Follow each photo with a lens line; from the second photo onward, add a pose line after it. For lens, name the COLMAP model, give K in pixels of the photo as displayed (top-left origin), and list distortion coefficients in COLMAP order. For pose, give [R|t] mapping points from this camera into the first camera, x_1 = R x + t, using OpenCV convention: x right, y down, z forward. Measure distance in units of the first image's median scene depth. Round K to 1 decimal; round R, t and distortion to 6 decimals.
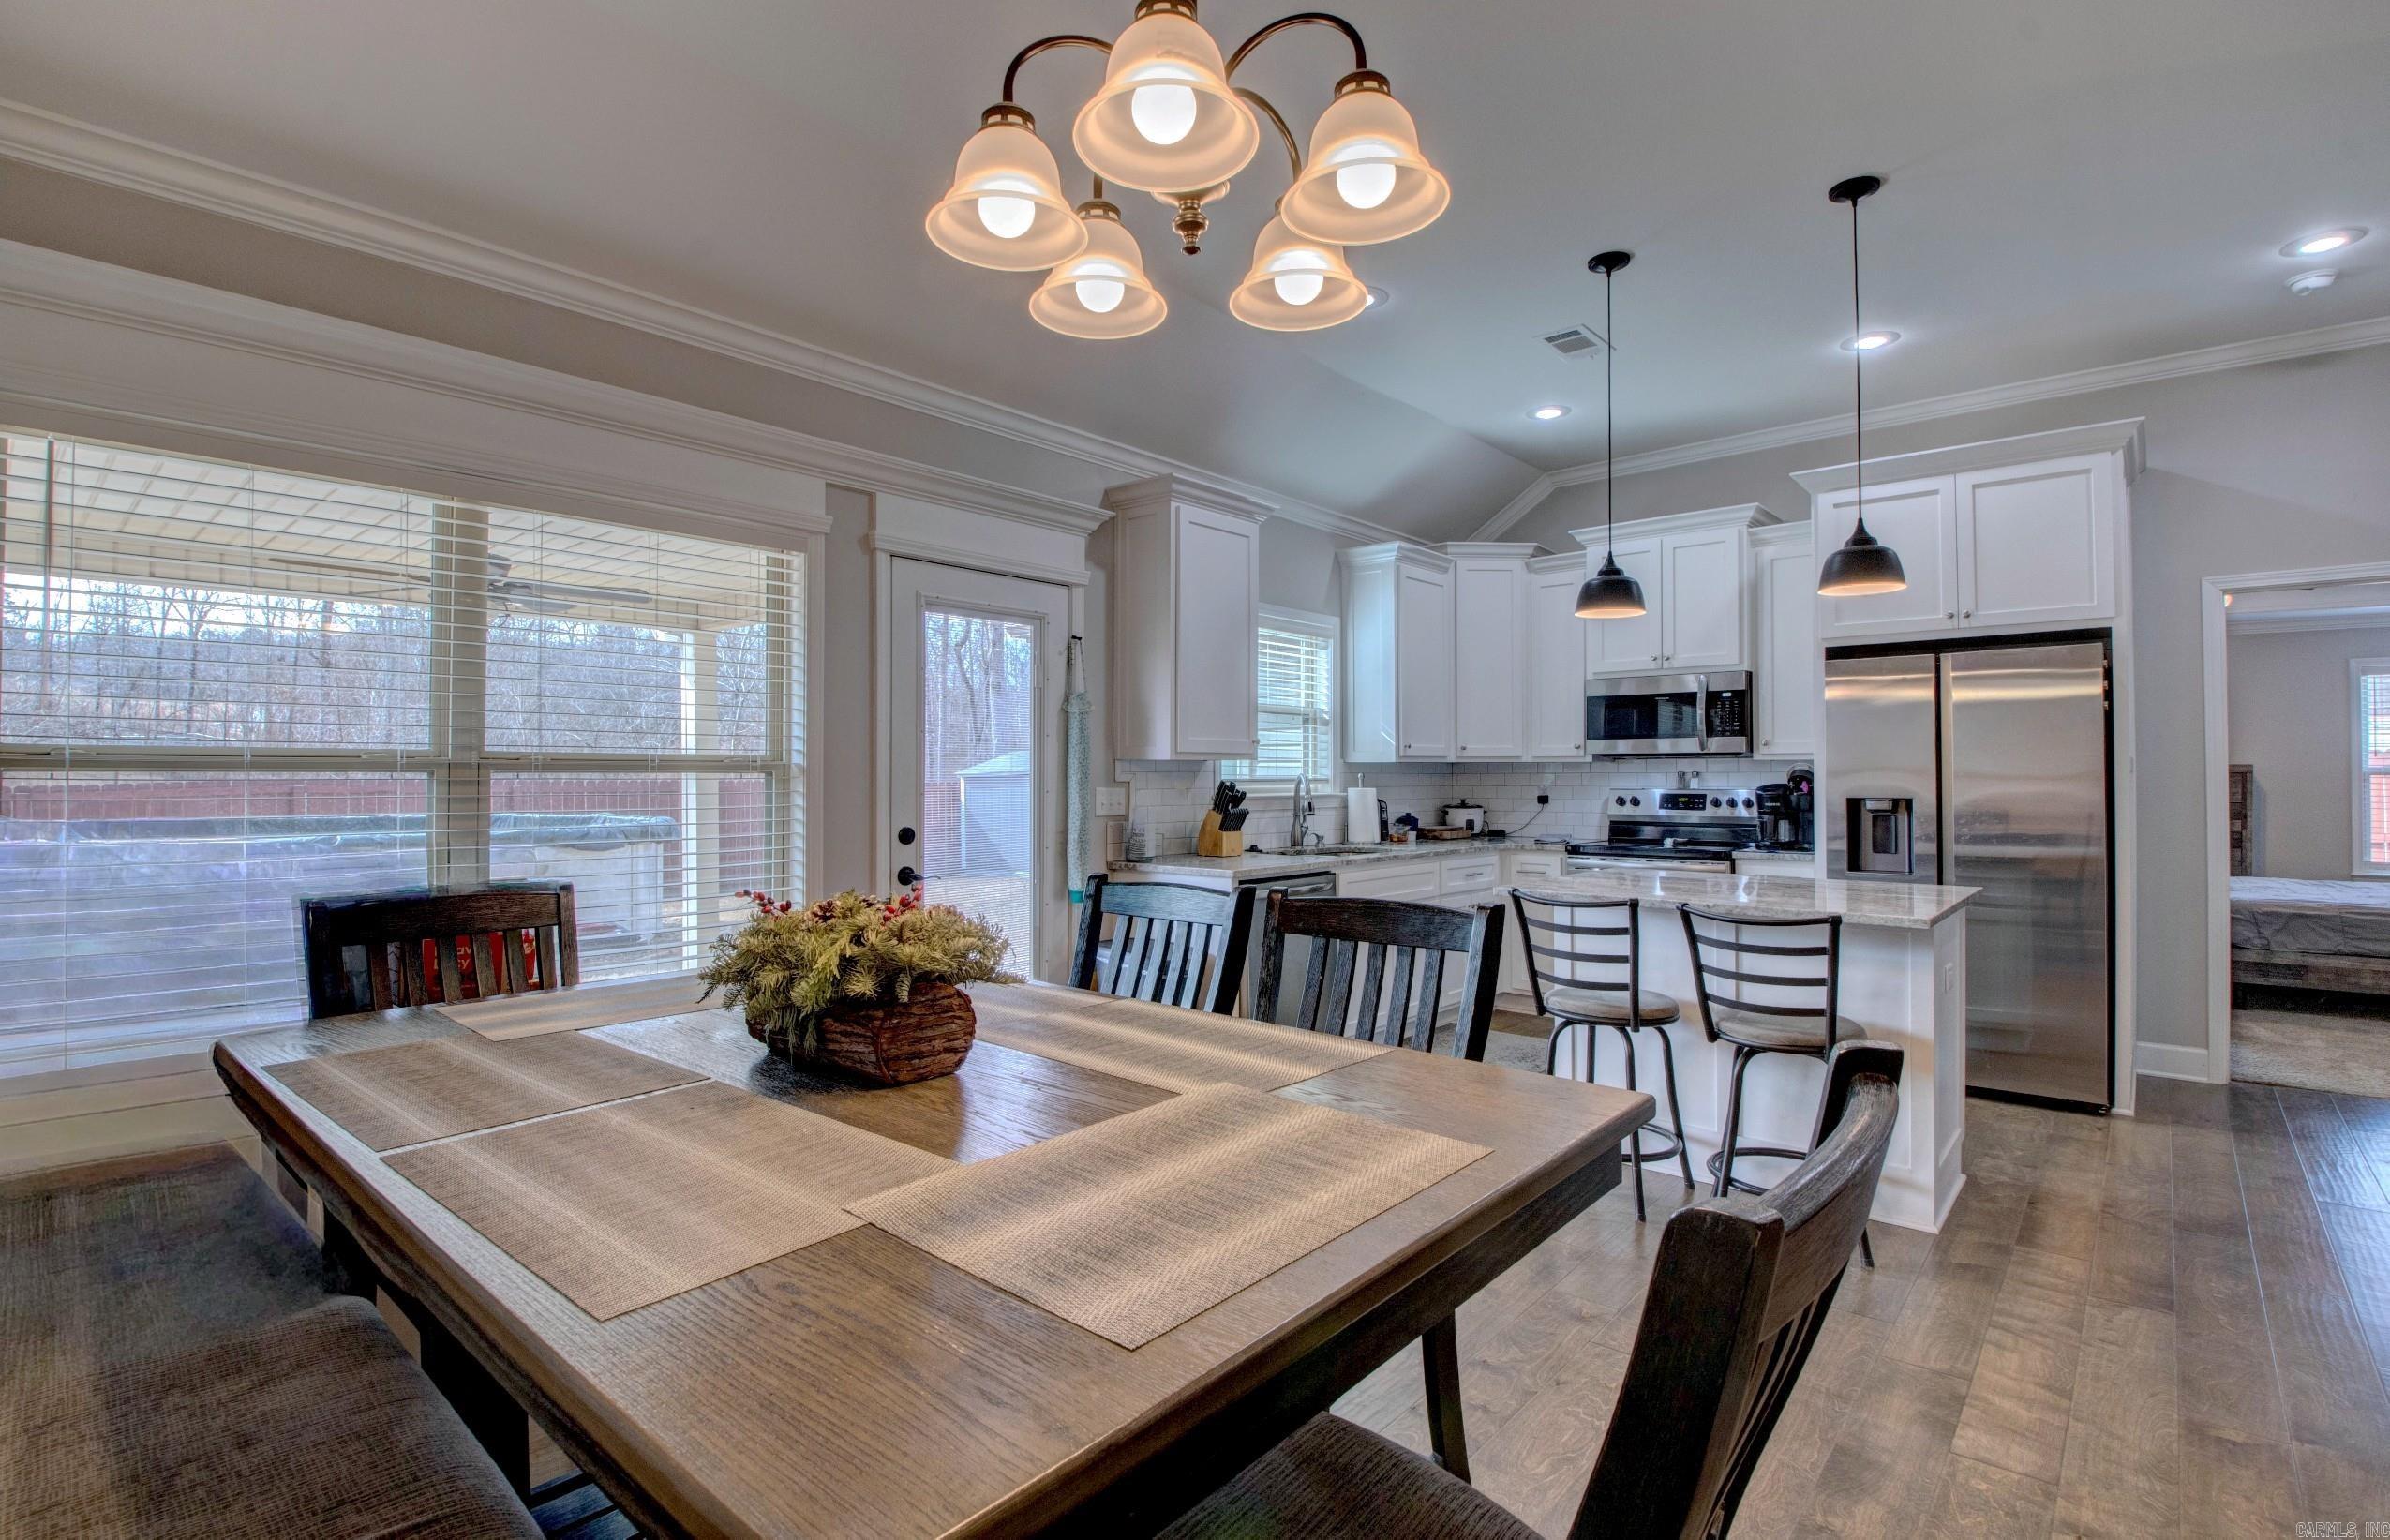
lens RADIAL K [[1102.3, 0, 1152.7], [0, 1102.3, 763.2], [0, 0, 1]] dist [-0.032462, -0.003562]
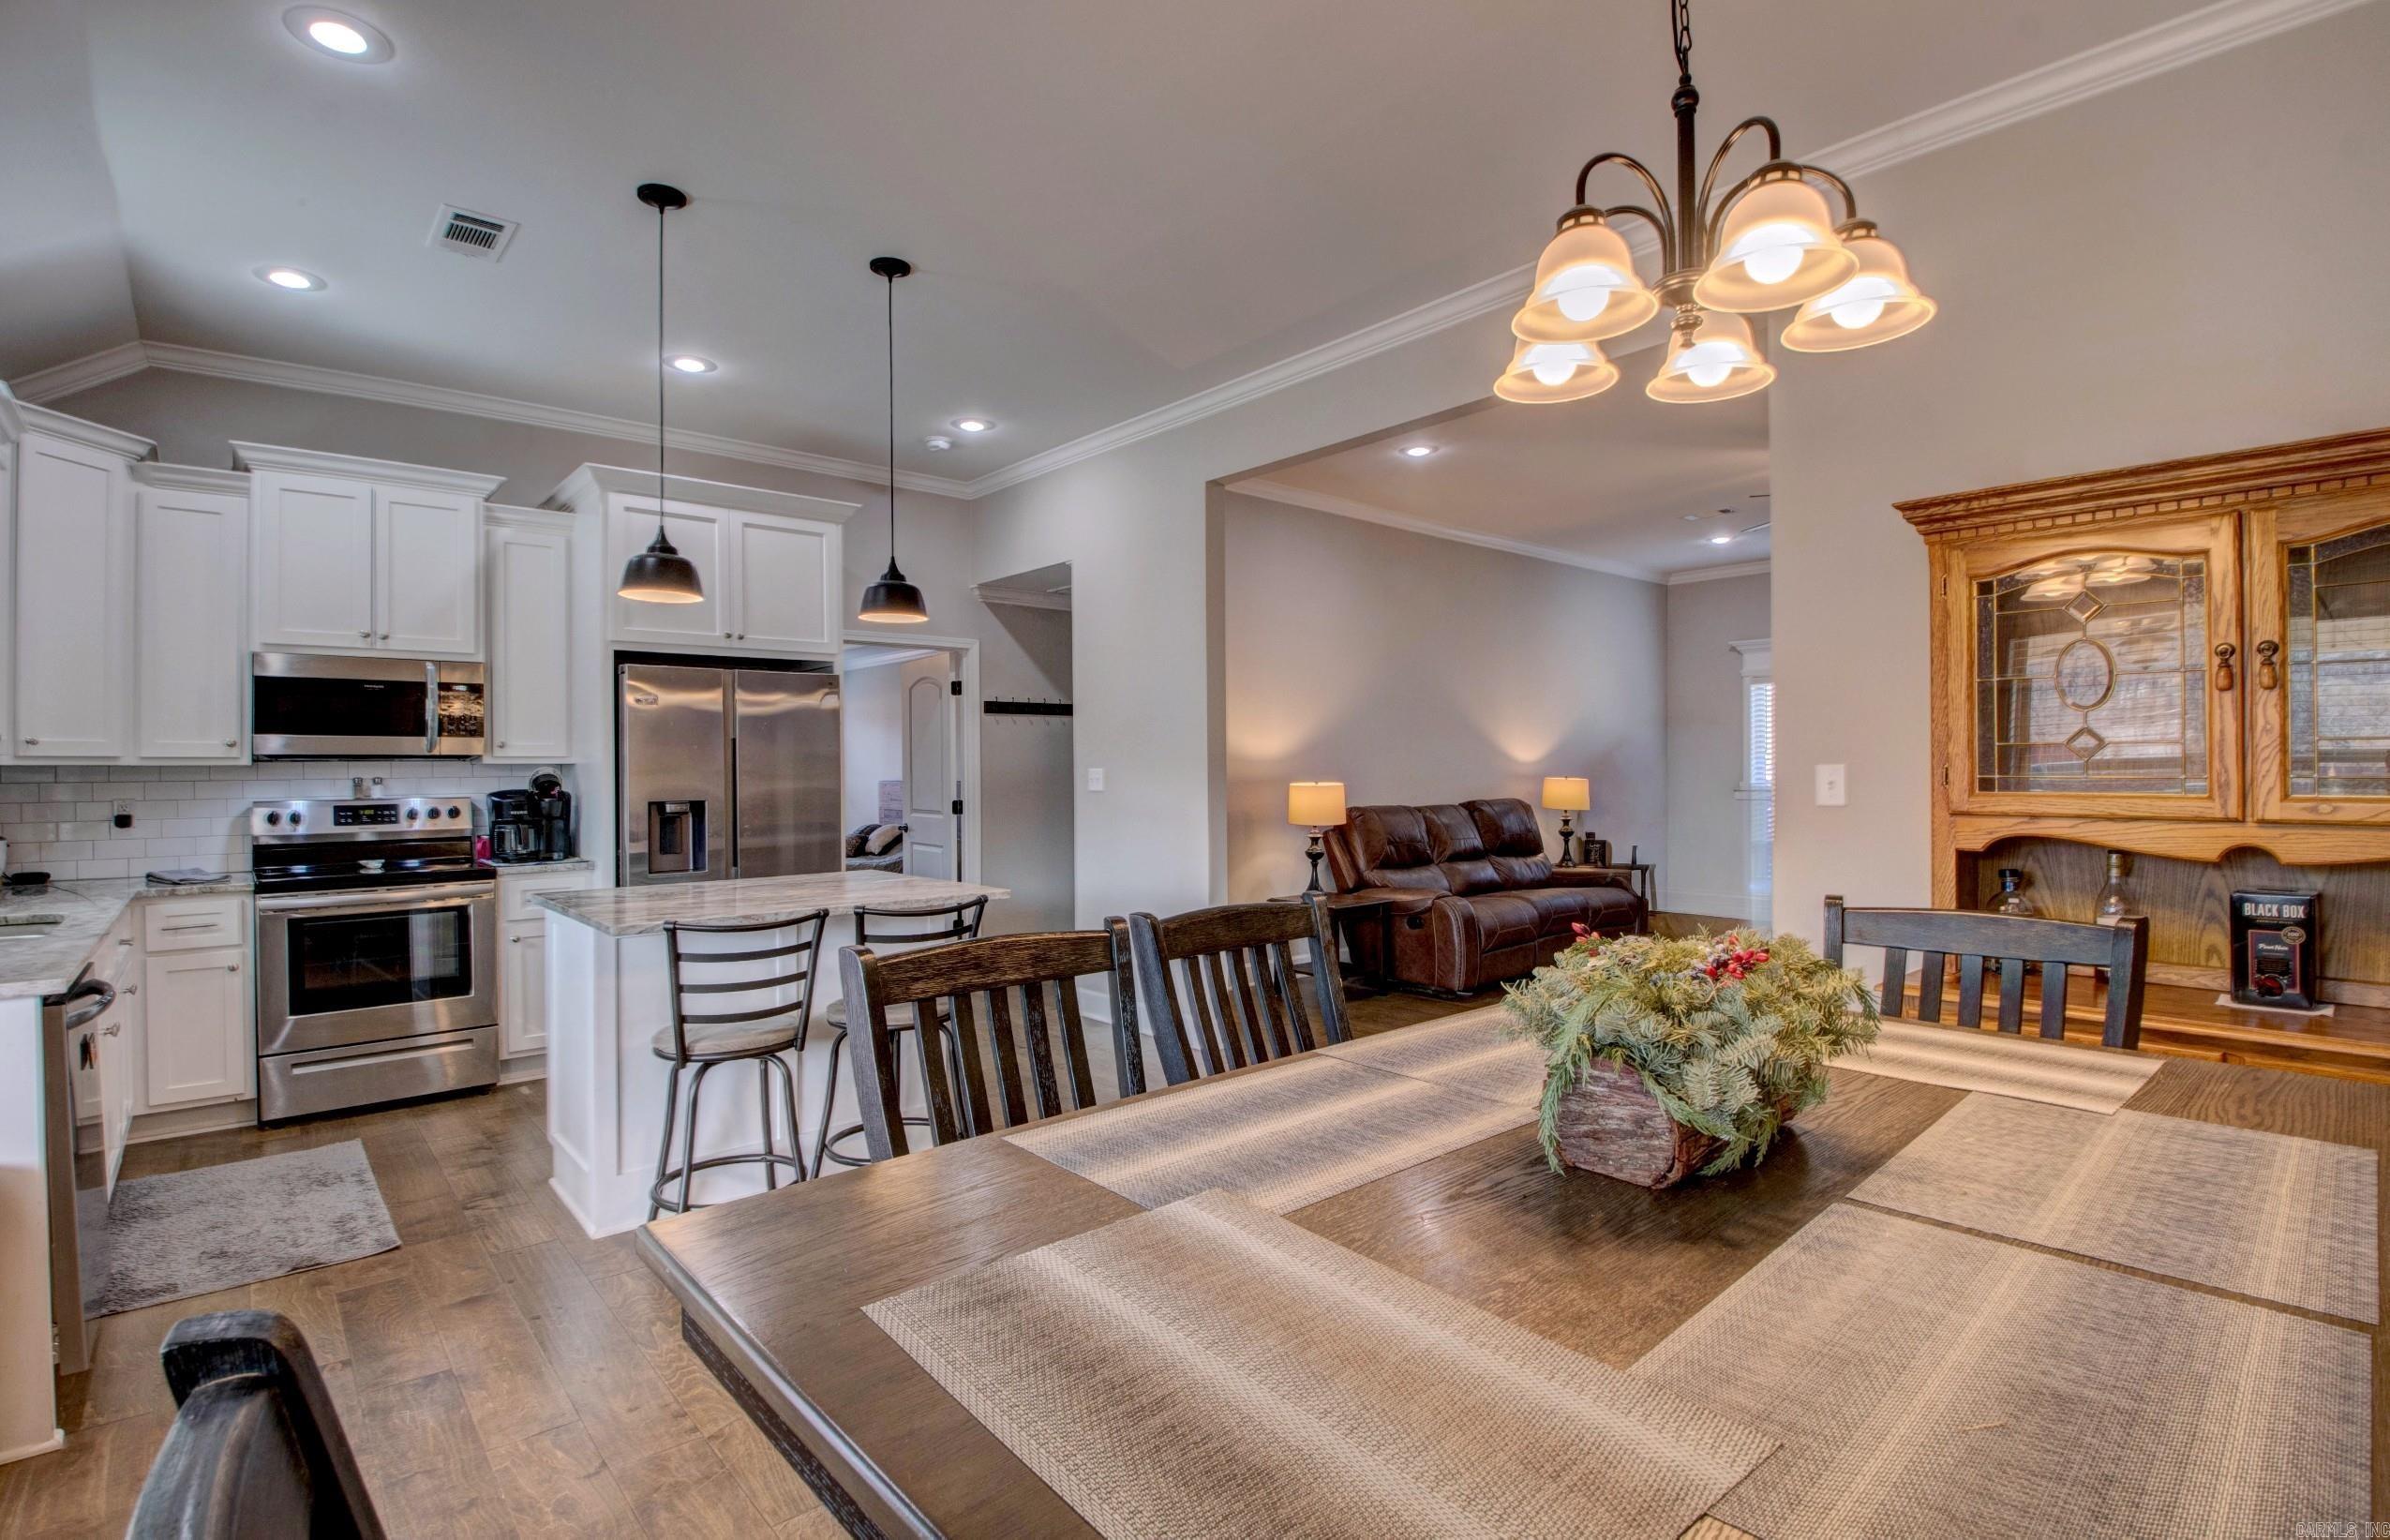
lens RADIAL K [[1114.2, 0, 1188.4], [0, 1114.2, 766.8], [0, 0, 1]] dist [0.001636, -0.022889]
pose [[0.097205, 0.001282, 0.995264, -0.294433], [-0.002574, 0.999996, -0.001036, -0.001131], [-0.995261, -0.002461, 0.097208, 0.343317]]
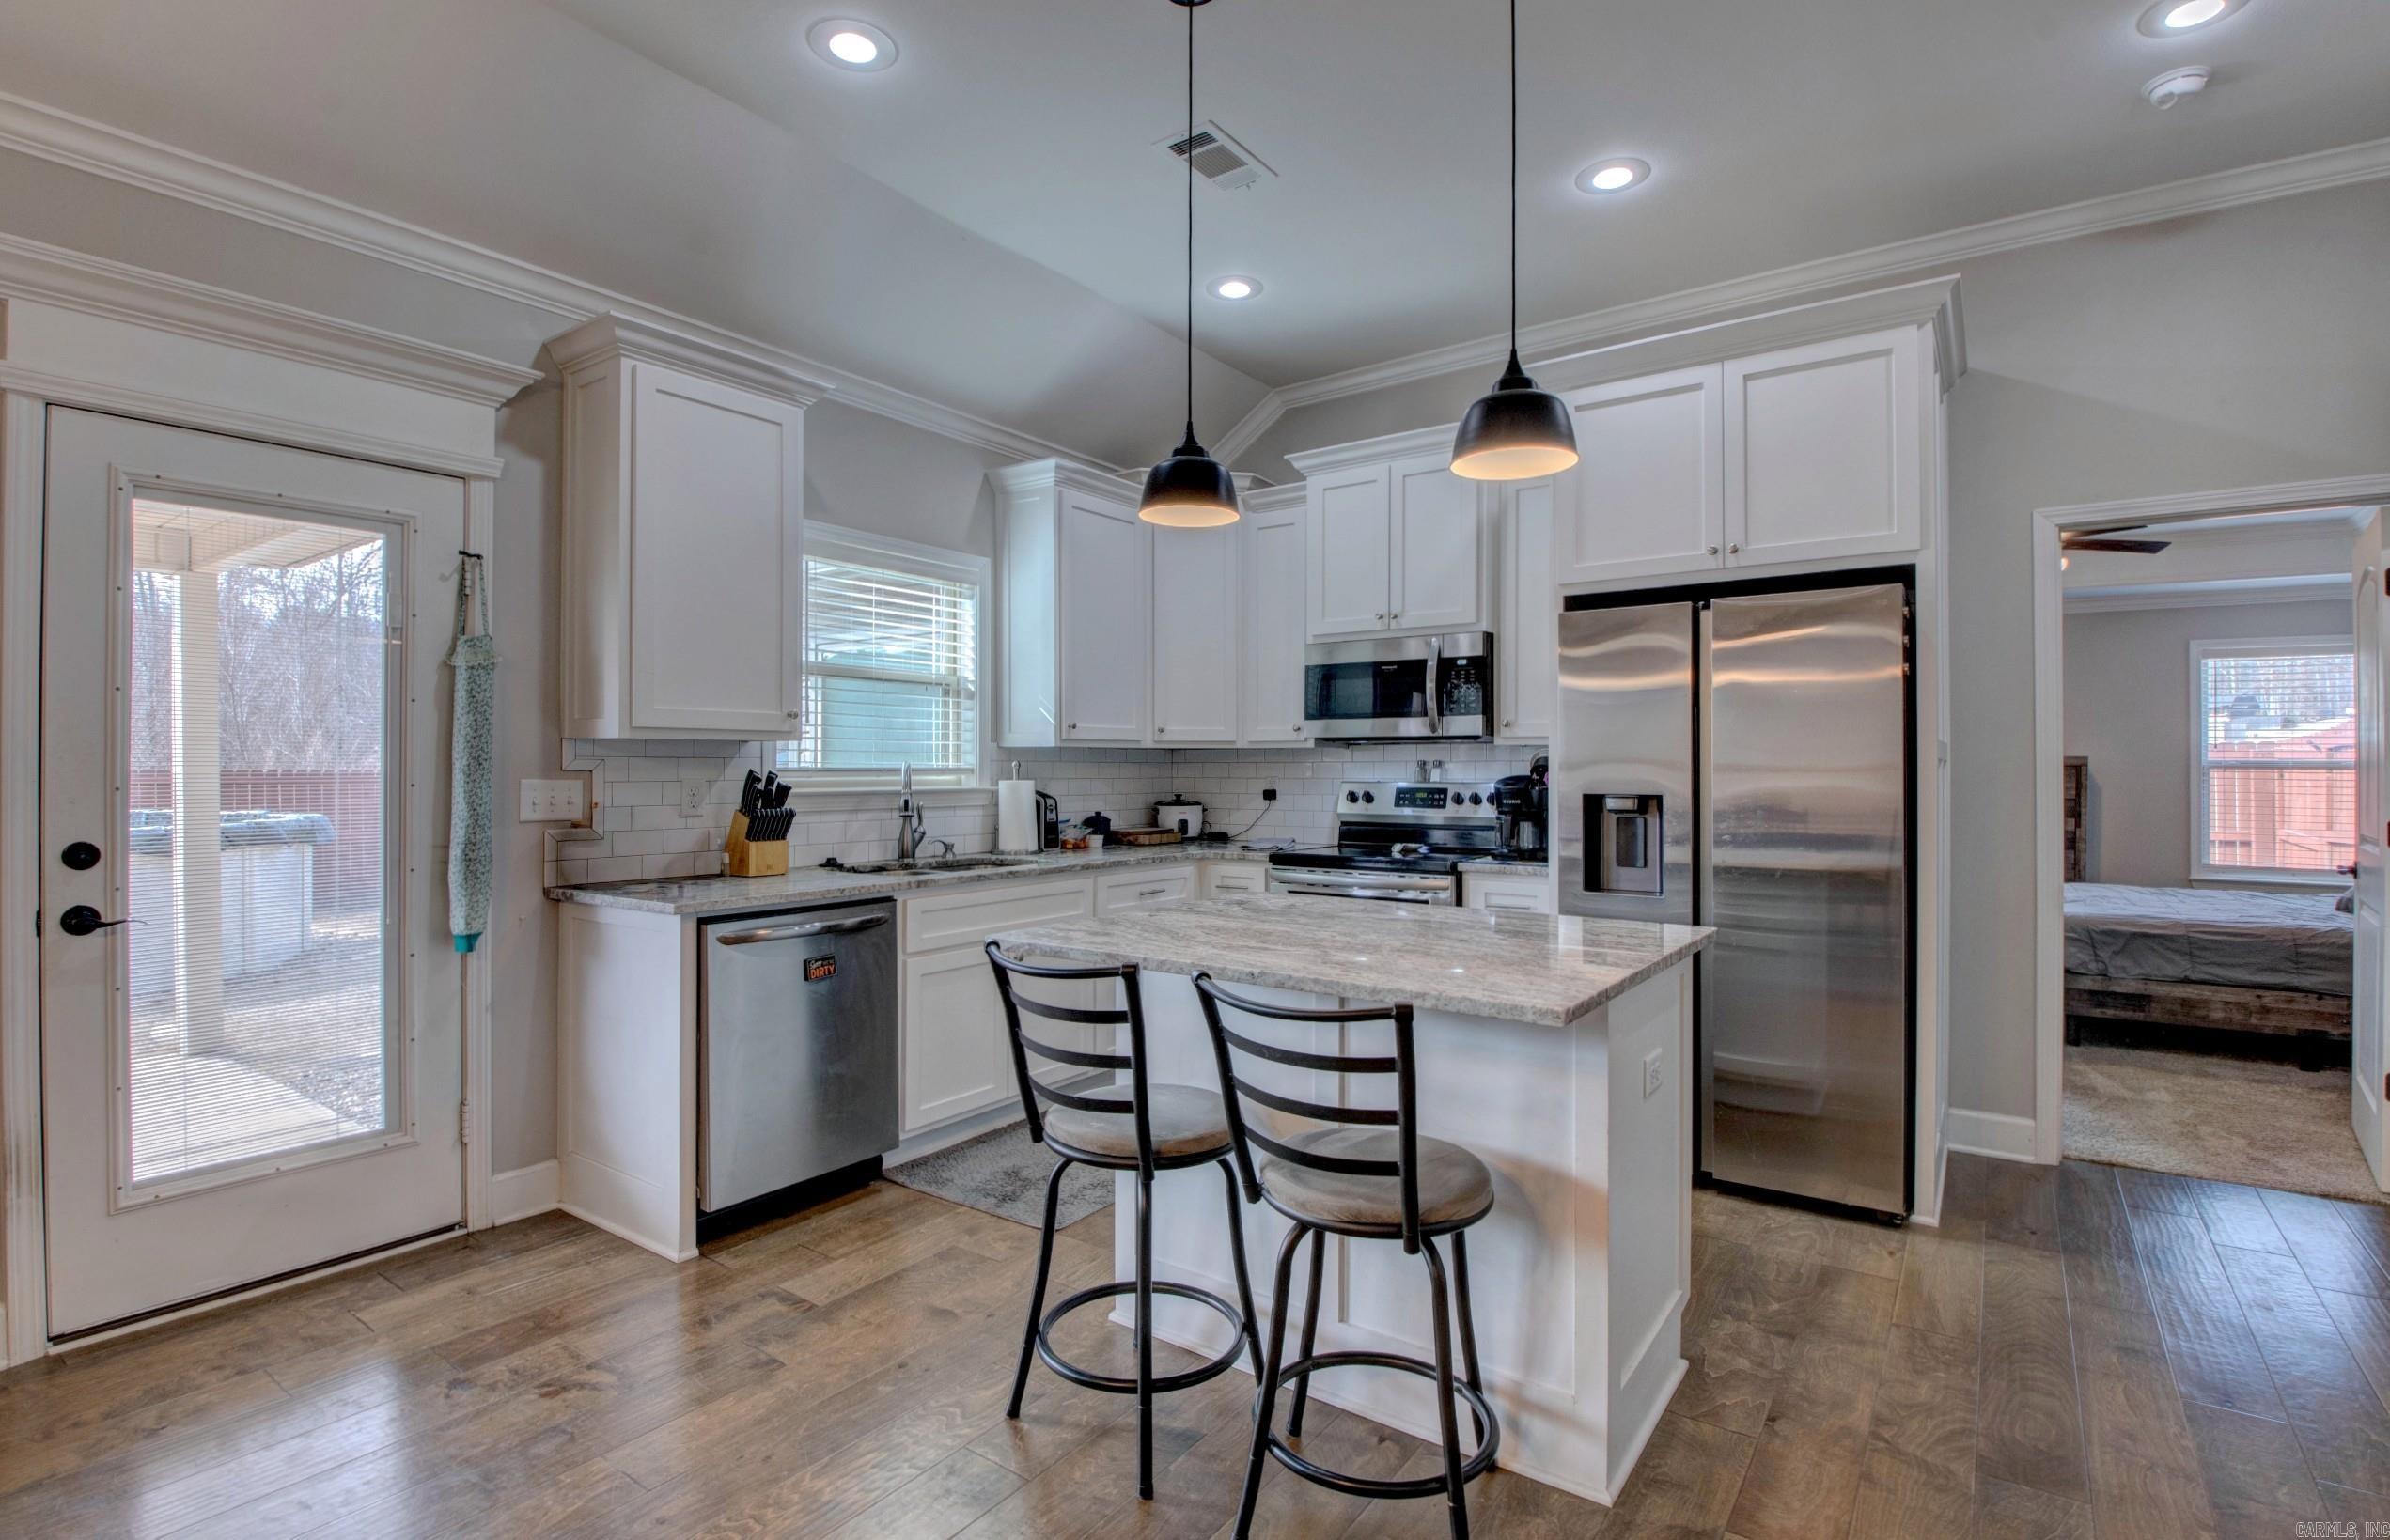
lens RADIAL K [[1114.0, 0, 1188.4], [0, 1114.0, 766.8], [0, 0, 1]] dist [0.001636, -0.022889]
pose [[0.992504, 0.002491, 0.122184, 0.234495], [-0.003716, 0.999945, 0.009804, 0.005471], [-0.122153, -0.010184, 0.992459, 0.230685]]
